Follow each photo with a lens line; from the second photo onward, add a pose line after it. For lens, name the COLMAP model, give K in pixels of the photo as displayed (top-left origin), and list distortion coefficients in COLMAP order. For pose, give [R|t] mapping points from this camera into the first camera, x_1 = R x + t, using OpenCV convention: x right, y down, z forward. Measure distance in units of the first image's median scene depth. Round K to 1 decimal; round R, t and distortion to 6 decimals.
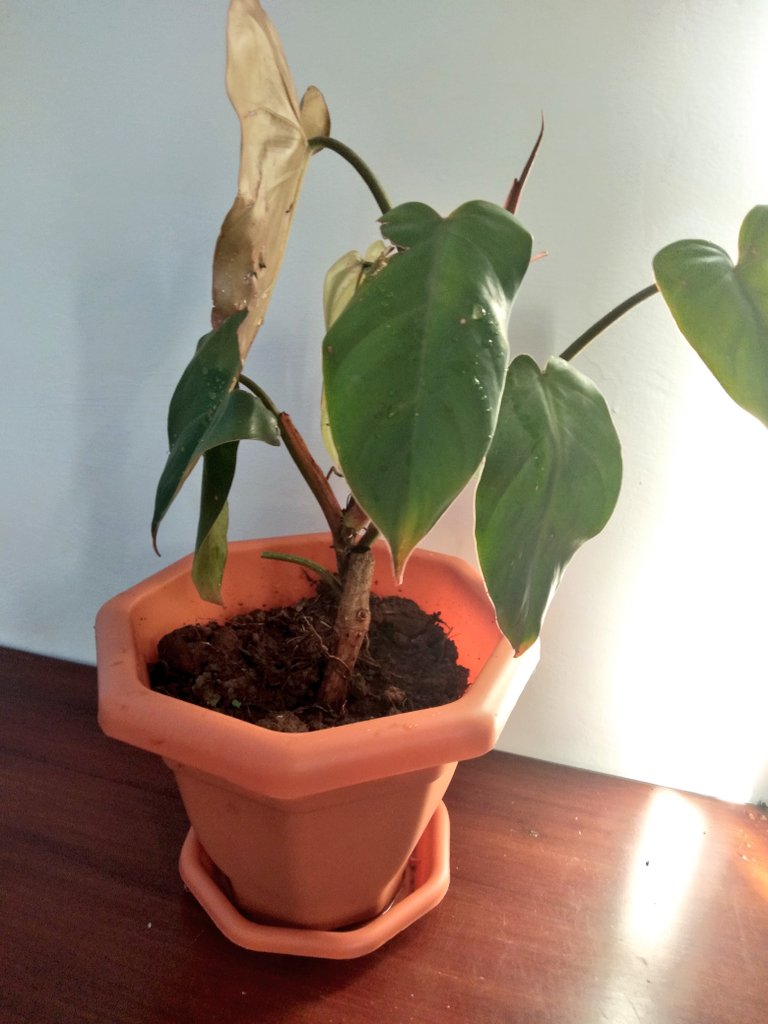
lens RADIAL K [[726.8, 0, 384.0], [0, 726.8, 512.0], [0, 0, 1]] dist [0.084563, -0.169205]
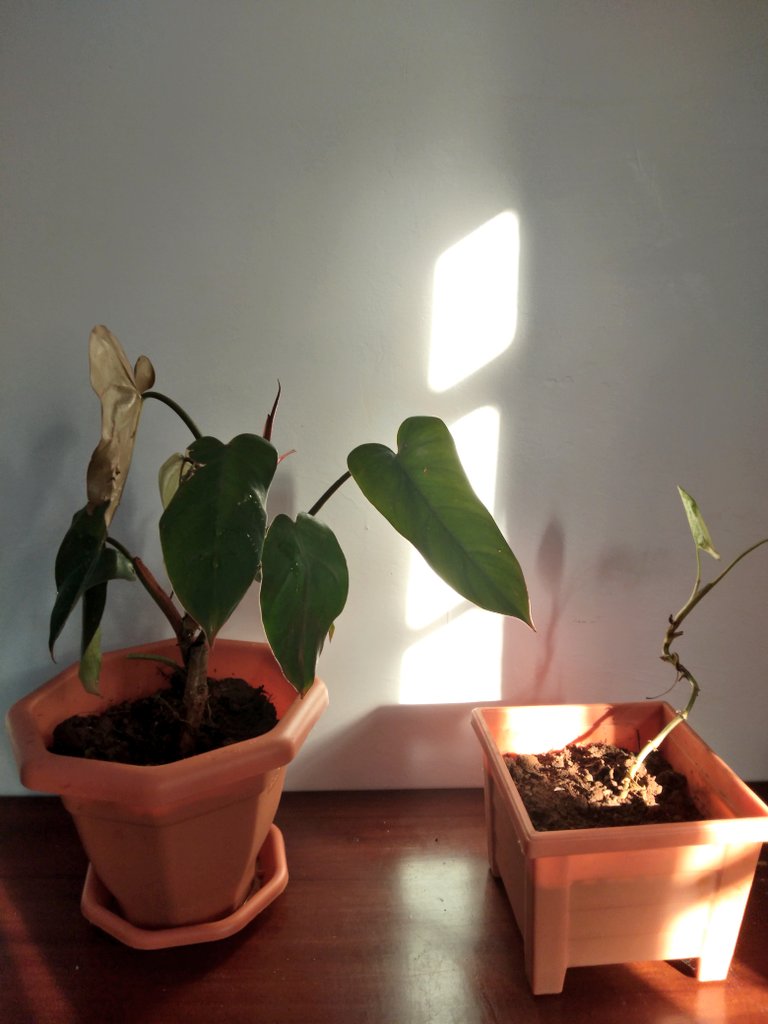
lens RADIAL K [[726.8, 0, 384.0], [0, 726.8, 512.0], [0, 0, 1]] dist [0.084563, -0.169205]
pose [[0.975781, -0.087532, 0.200474, 0.066393], [0.115257, 0.984650, -0.131075, 0.027631], [-0.185923, 0.151006, 0.970891, -0.583539]]
